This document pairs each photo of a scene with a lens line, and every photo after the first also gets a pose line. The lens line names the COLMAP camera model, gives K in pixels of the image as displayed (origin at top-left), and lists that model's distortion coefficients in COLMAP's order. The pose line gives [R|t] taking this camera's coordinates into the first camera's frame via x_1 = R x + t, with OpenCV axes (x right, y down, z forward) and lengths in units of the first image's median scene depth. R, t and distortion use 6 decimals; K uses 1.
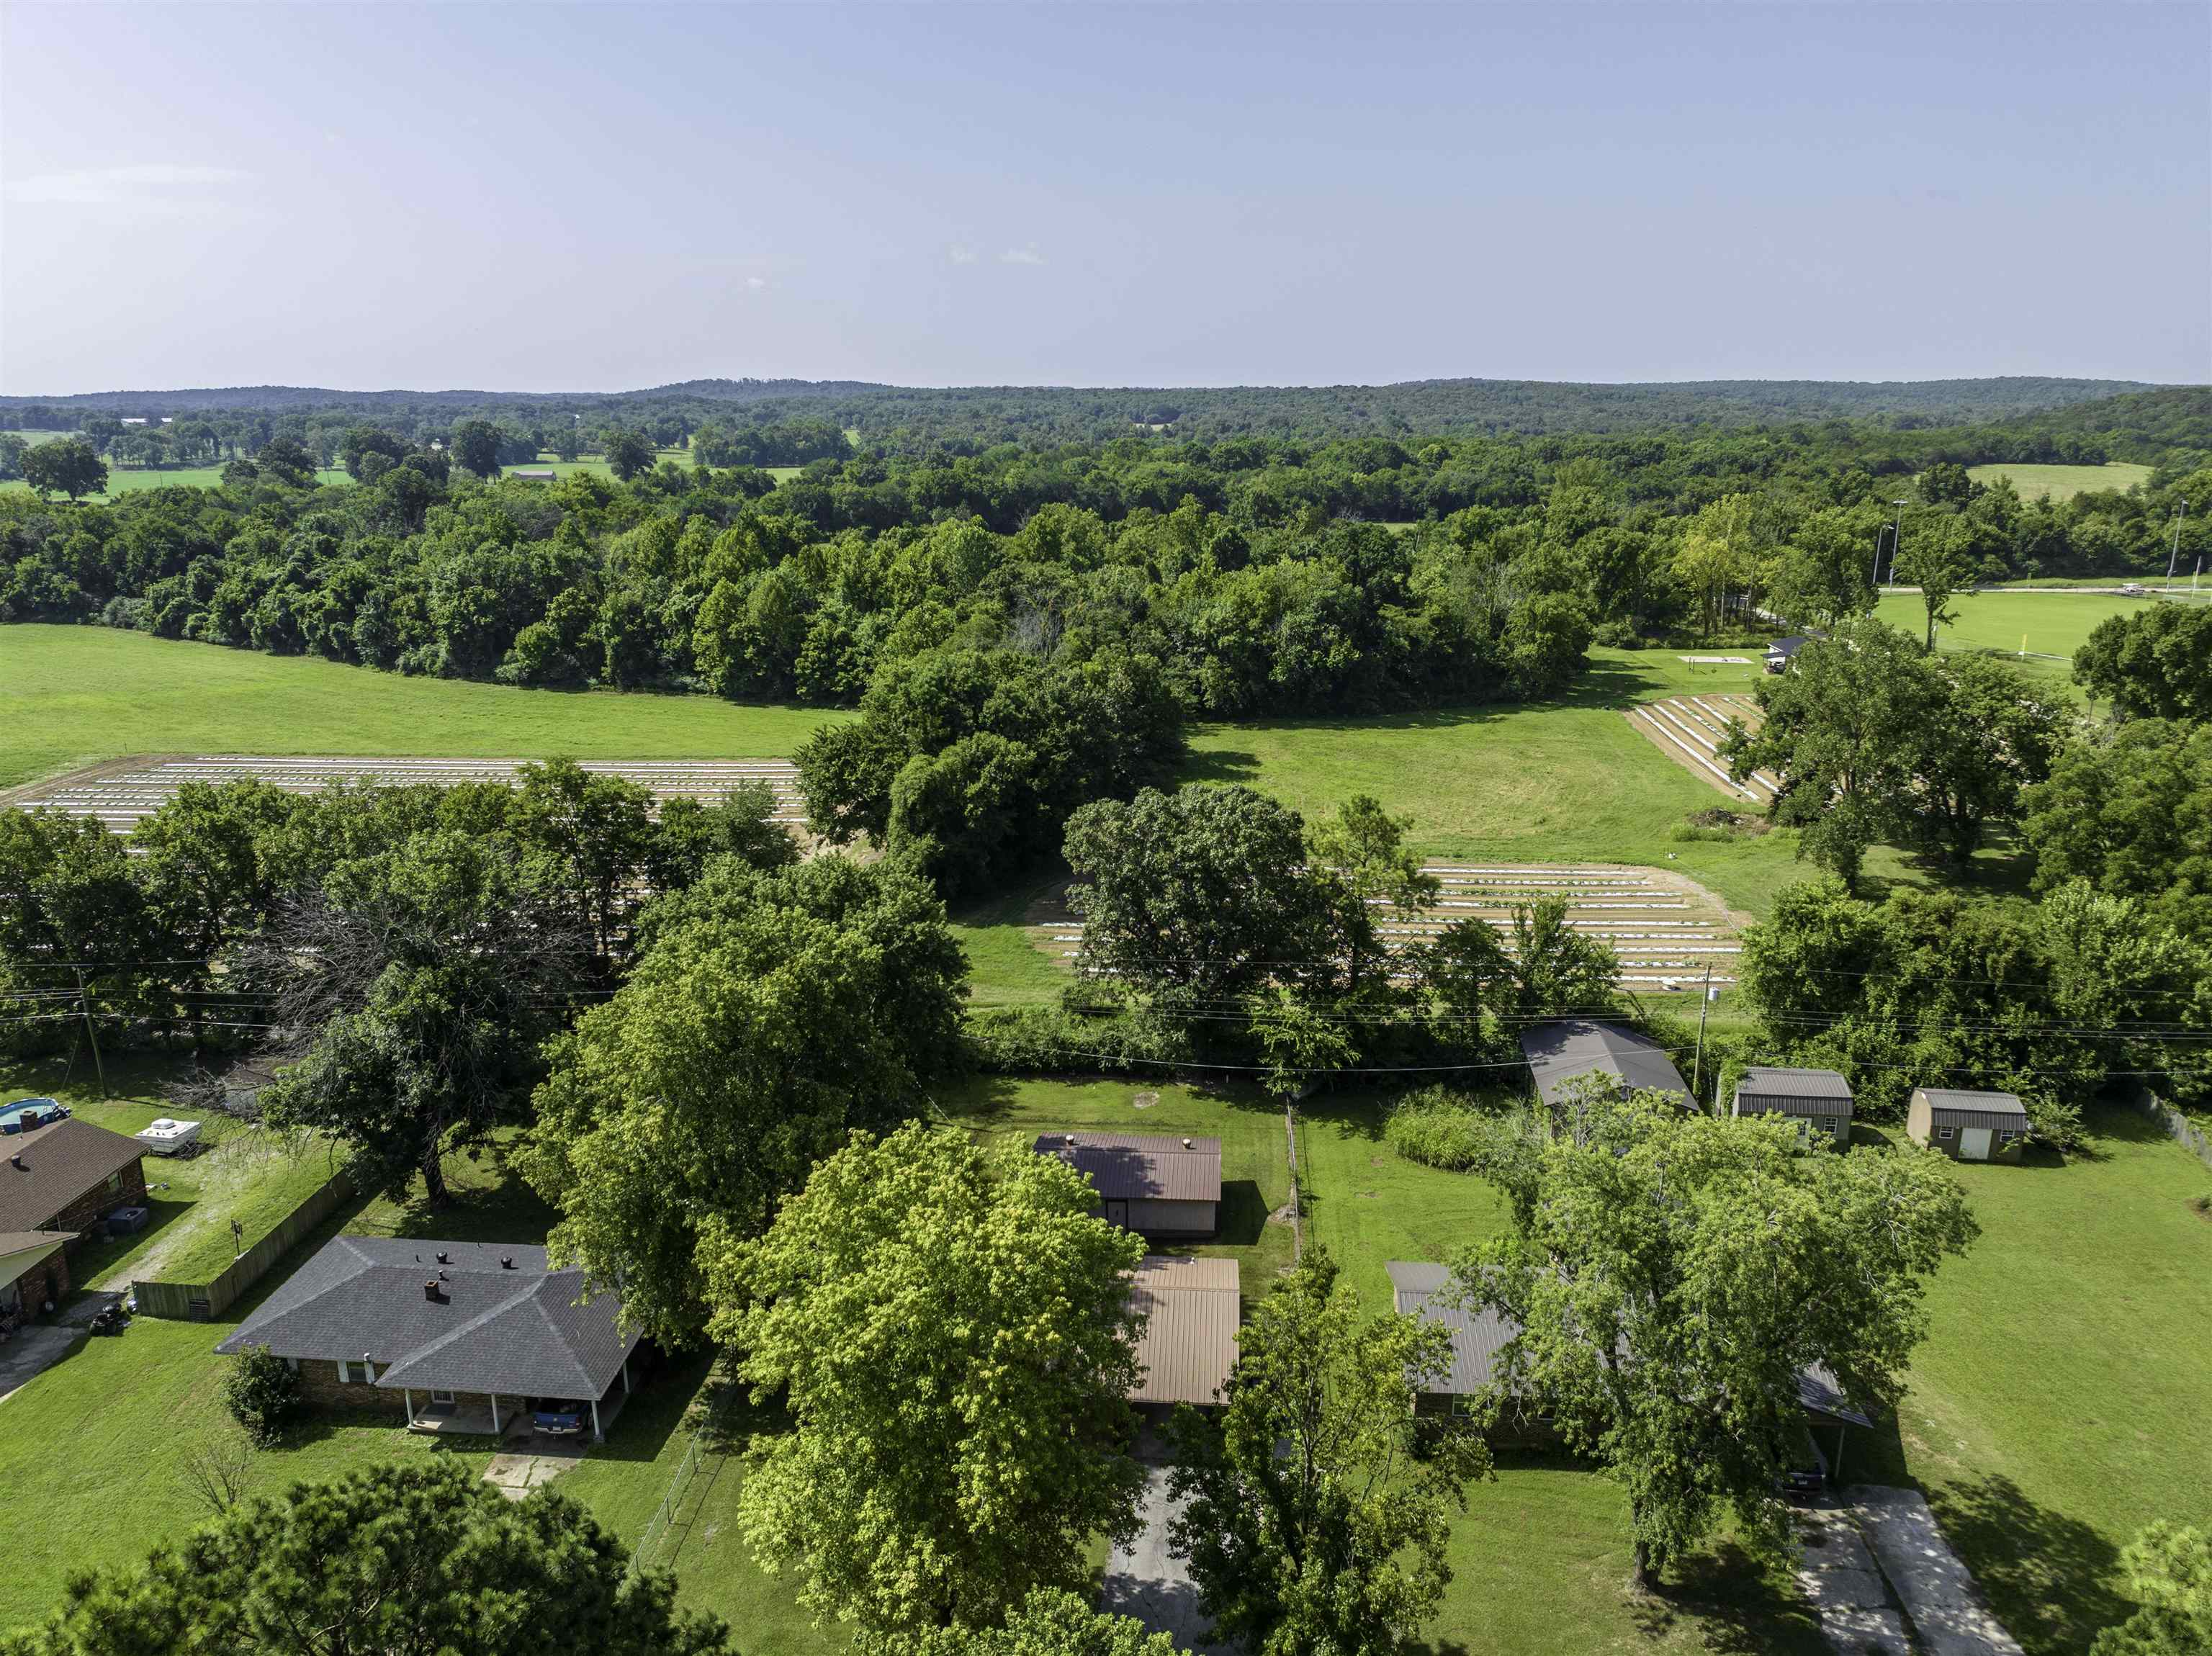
lens RADIAL K [[1502.3, 0, 1106.0], [0, 1502.3, 828.0], [0, 0, 1]] dist [-0.038316, 0.028876]
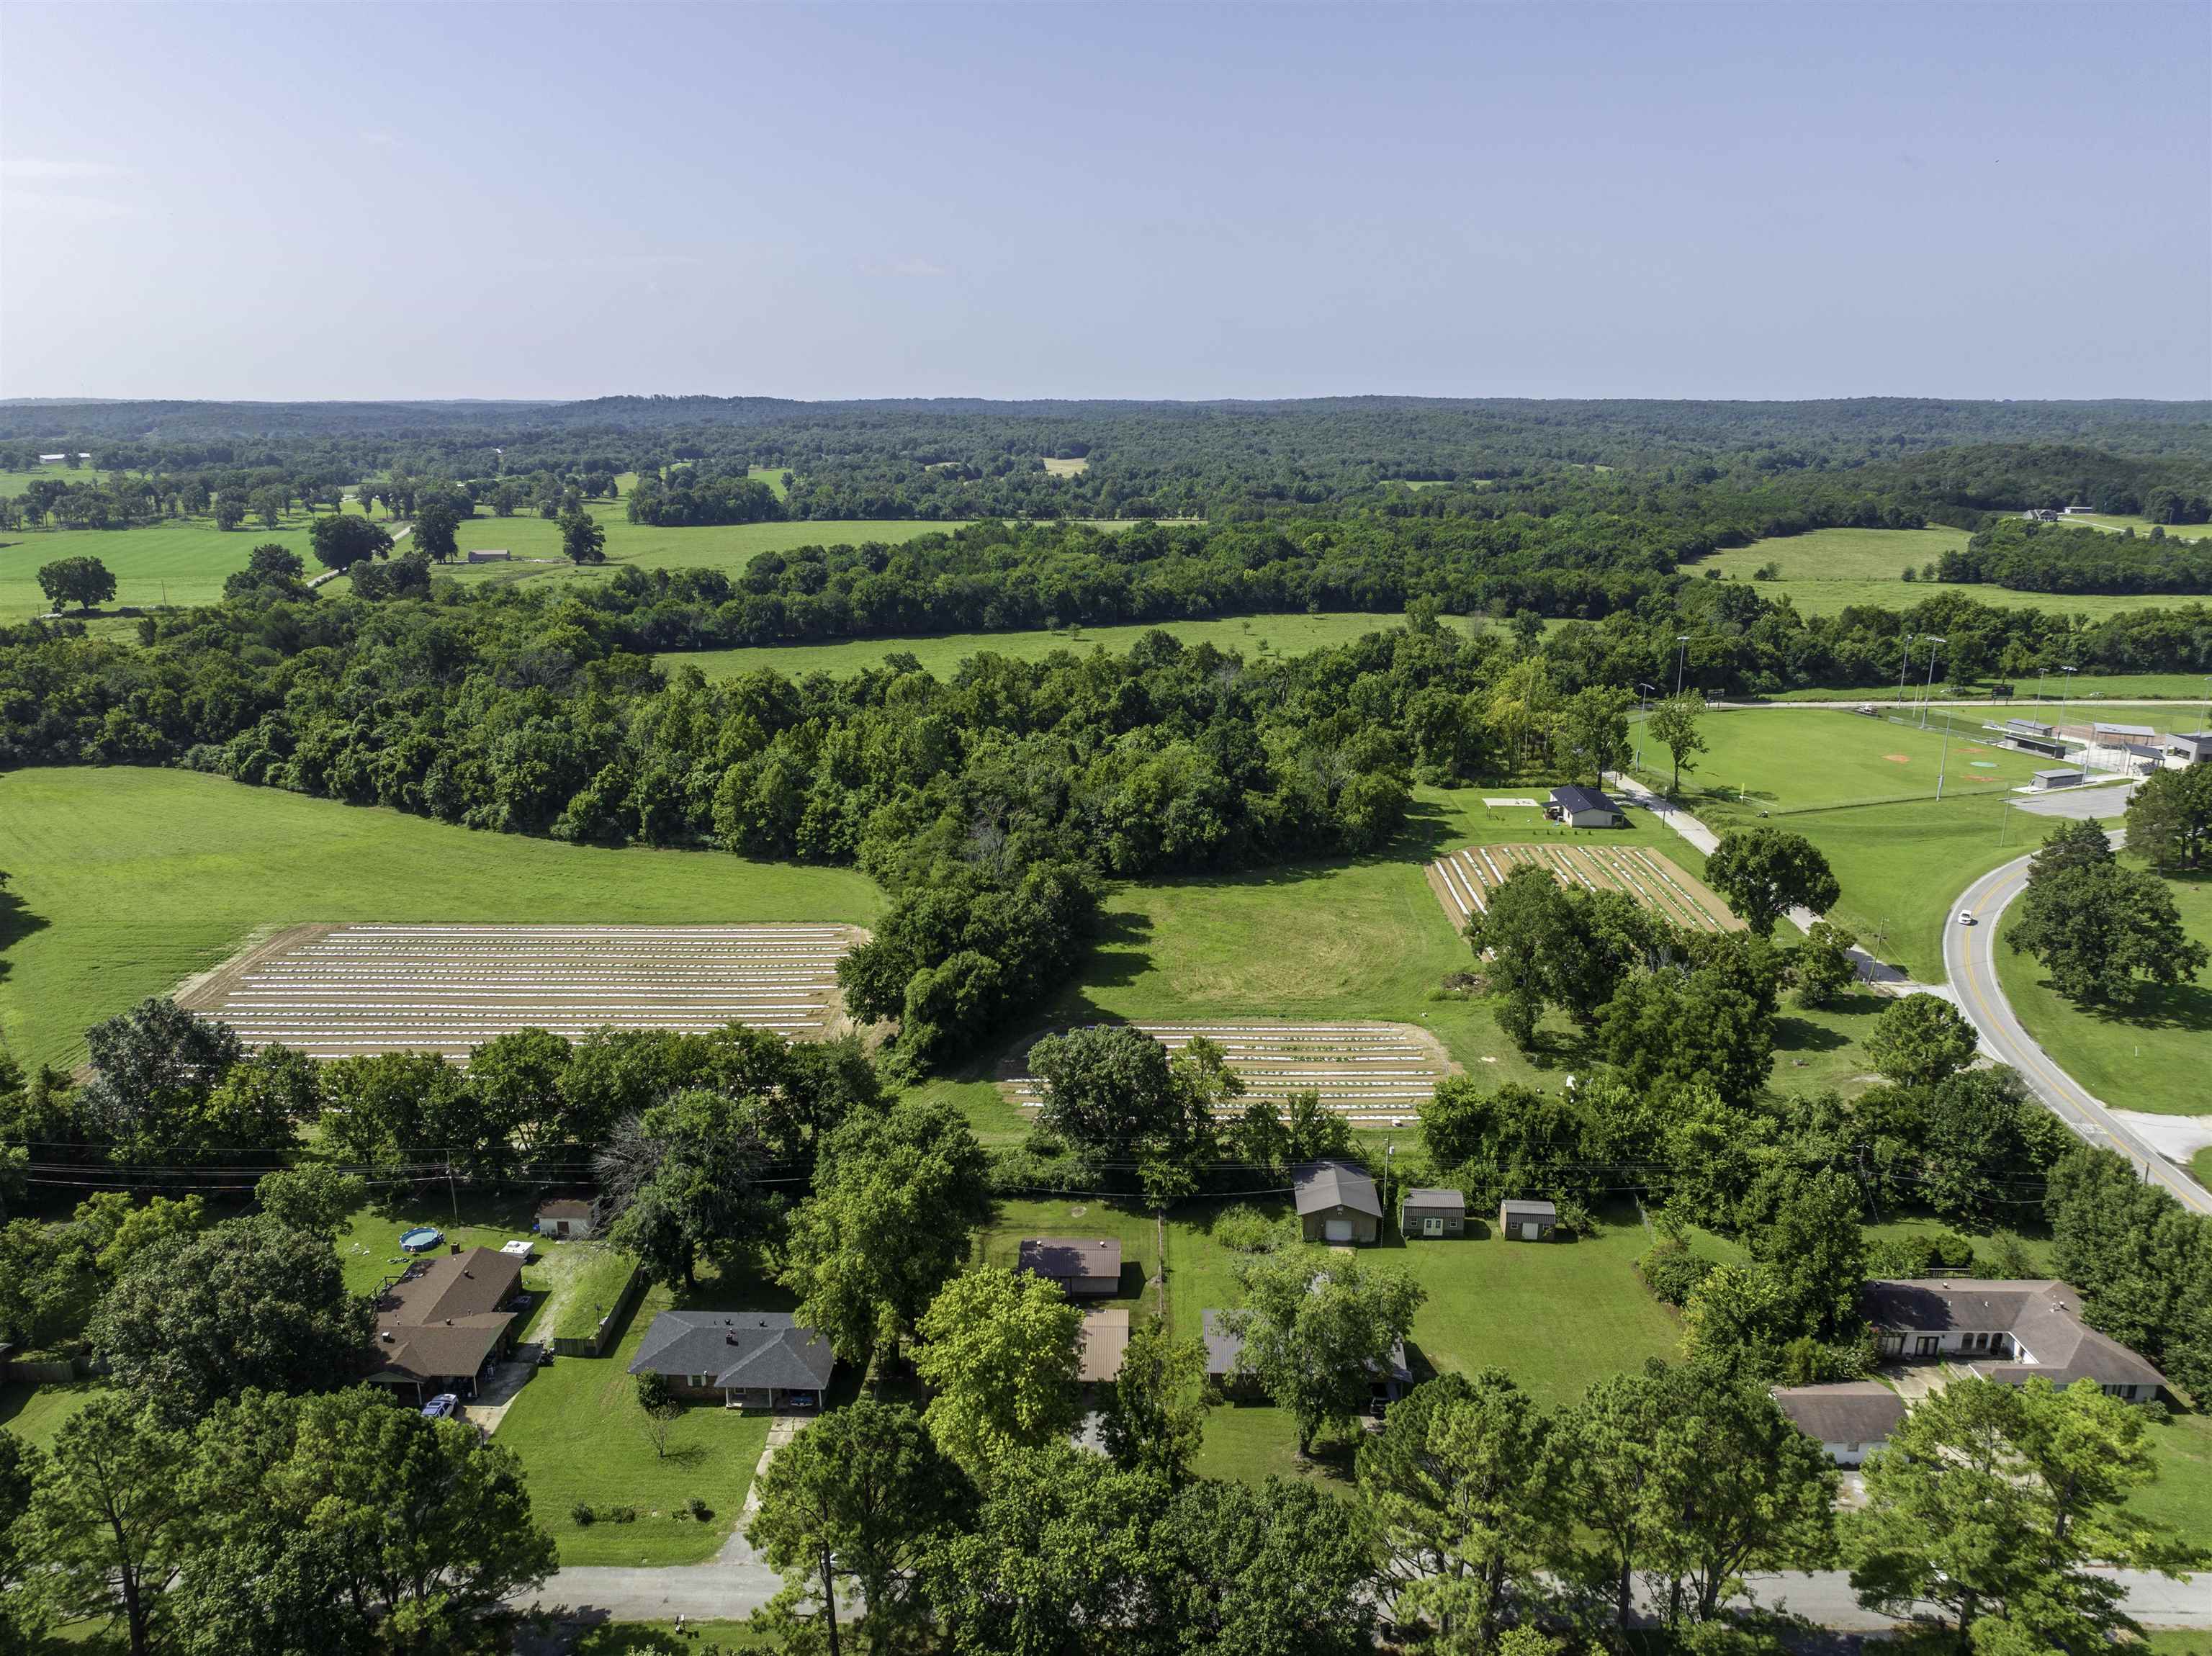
lens RADIAL K [[1513.7, 0, 1106.0], [0, 1513.7, 828.0], [0, 0, 1]] dist [-0.024595, 0.000328]
pose [[0.998287, -0.011477, 0.057374, -0.025043], [0.011289, 0.999930, 0.003600, -0.182827], [-0.057411, -0.002946, 0.998346, -0.508197]]
